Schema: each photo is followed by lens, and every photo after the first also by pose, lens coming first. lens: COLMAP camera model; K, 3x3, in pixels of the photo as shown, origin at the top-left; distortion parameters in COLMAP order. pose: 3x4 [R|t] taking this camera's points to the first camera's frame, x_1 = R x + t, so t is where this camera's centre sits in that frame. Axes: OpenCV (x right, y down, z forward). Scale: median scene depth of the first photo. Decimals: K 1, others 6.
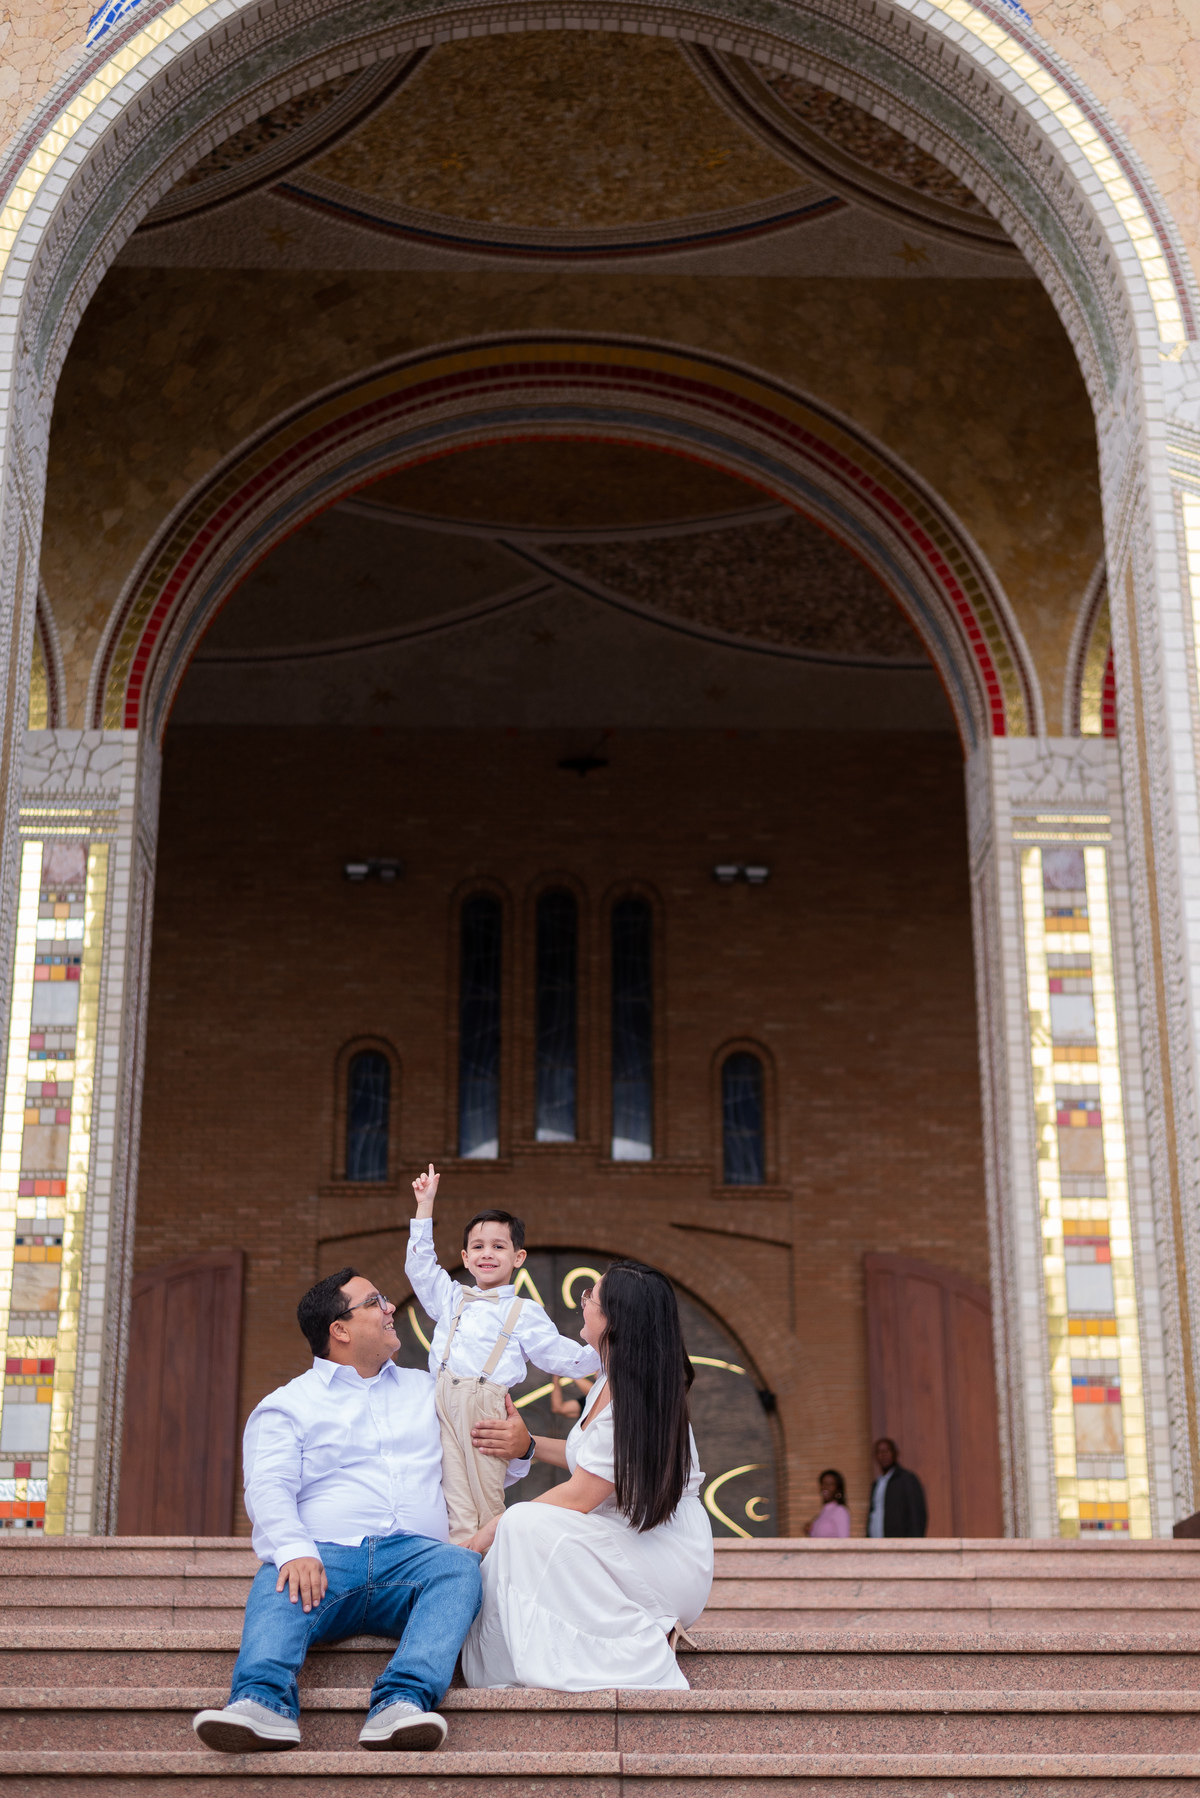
lens RADIAL K [[2728.6, 0, 600.4], [0, 2728.6, 932.1], [0, 0, 1]] dist [0.008119, -0.053078]
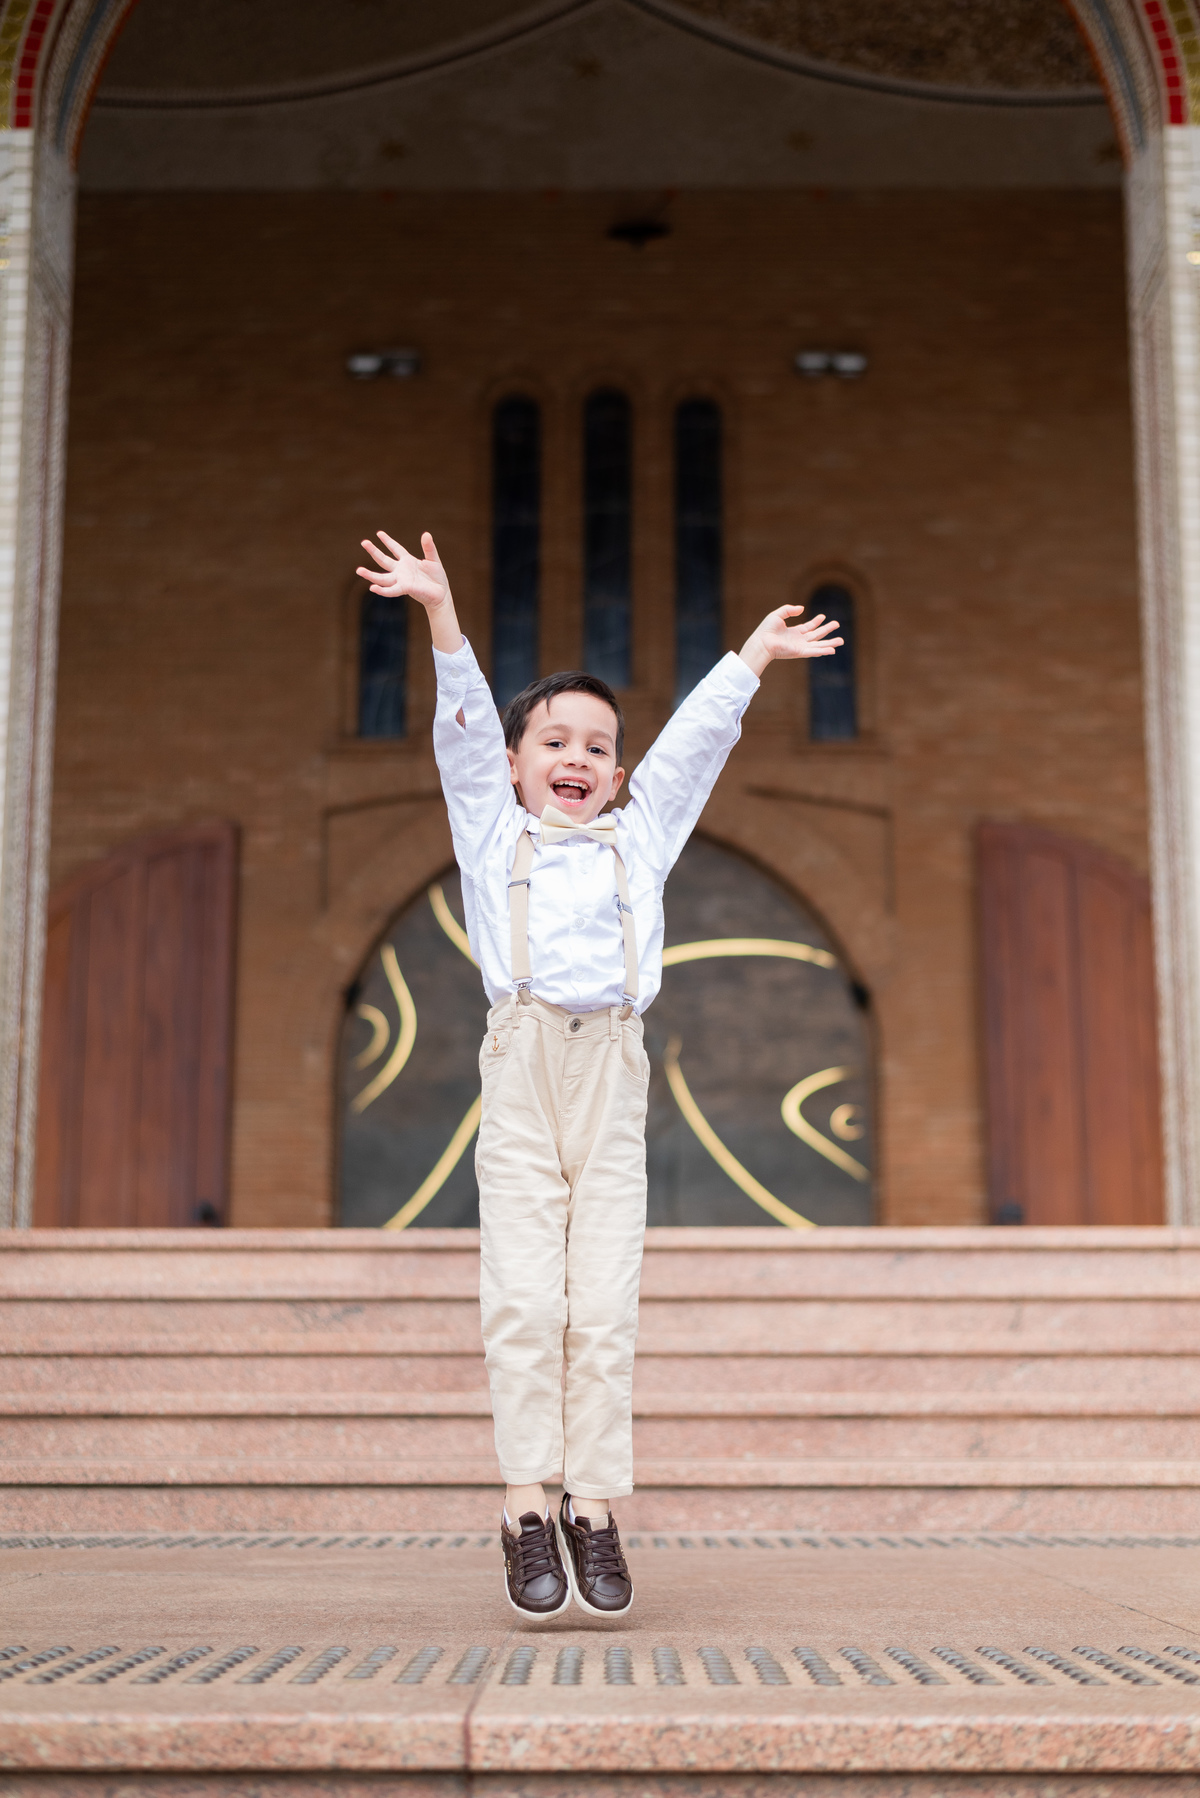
lens RADIAL K [[2728.6, 0, 600.4], [0, 2728.6, 932.1], [0, 0, 1]] dist [0.008119, -0.053078]
pose [[0.999456, -0.004633, -0.032638, 0.008787], [0.009447, 0.988804, 0.148918, 0.026269], [0.031583, -0.149145, 0.988311, 0.170792]]
